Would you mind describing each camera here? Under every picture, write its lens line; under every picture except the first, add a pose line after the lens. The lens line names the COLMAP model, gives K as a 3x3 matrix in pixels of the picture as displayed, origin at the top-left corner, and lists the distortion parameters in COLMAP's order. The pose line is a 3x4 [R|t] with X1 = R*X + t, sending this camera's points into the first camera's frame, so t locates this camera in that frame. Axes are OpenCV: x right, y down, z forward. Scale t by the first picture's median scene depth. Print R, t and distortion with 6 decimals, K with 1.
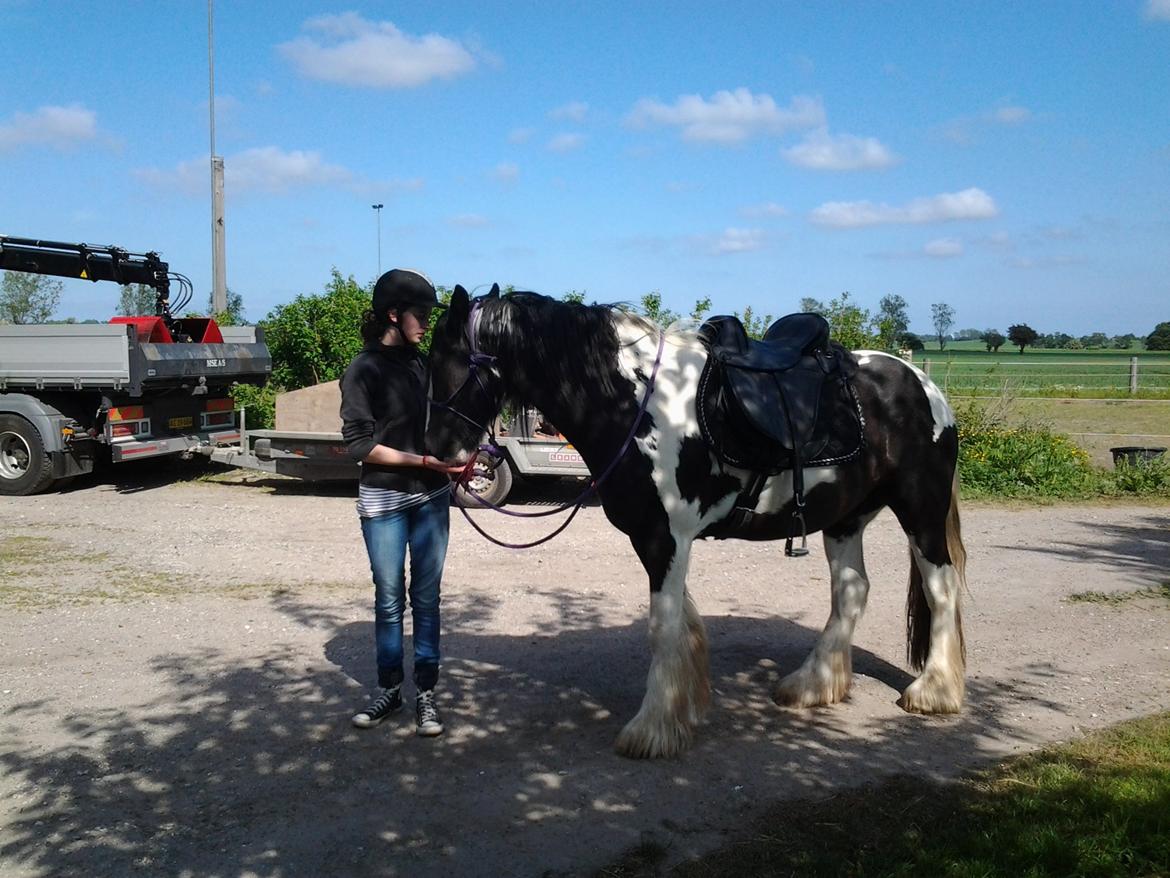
lens RADIAL K [[1186.4, 0, 618.2], [0, 1186.4, 439.9], [0, 0, 1]] dist [0.129949, -0.351038]
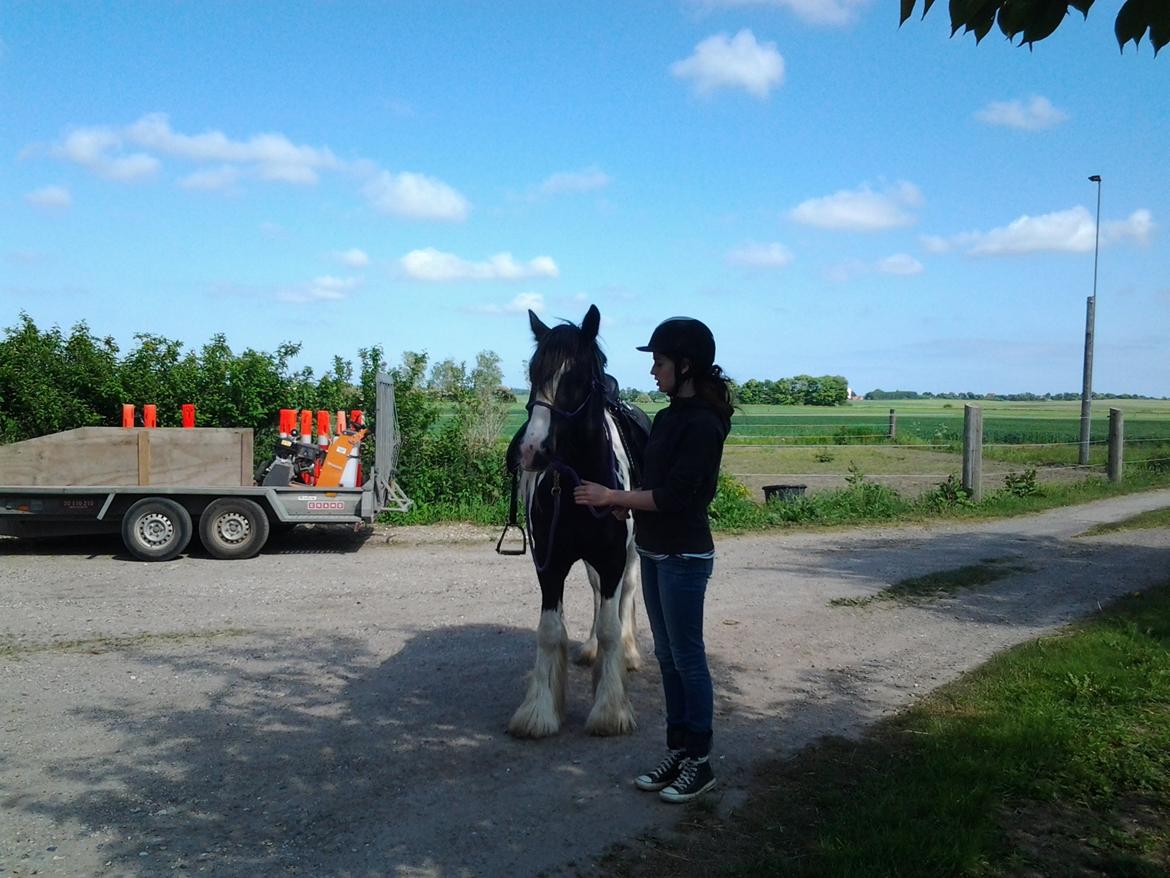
lens RADIAL K [[1186.4, 0, 618.2], [0, 1186.4, 439.9], [0, 0, 1]] dist [0.129949, -0.351038]
pose [[0.931803, -0.005588, 0.362922, -0.182320], [0.020847, 0.999055, -0.038144, 0.002947], [-0.362366, 0.043109, 0.931038, -0.051945]]
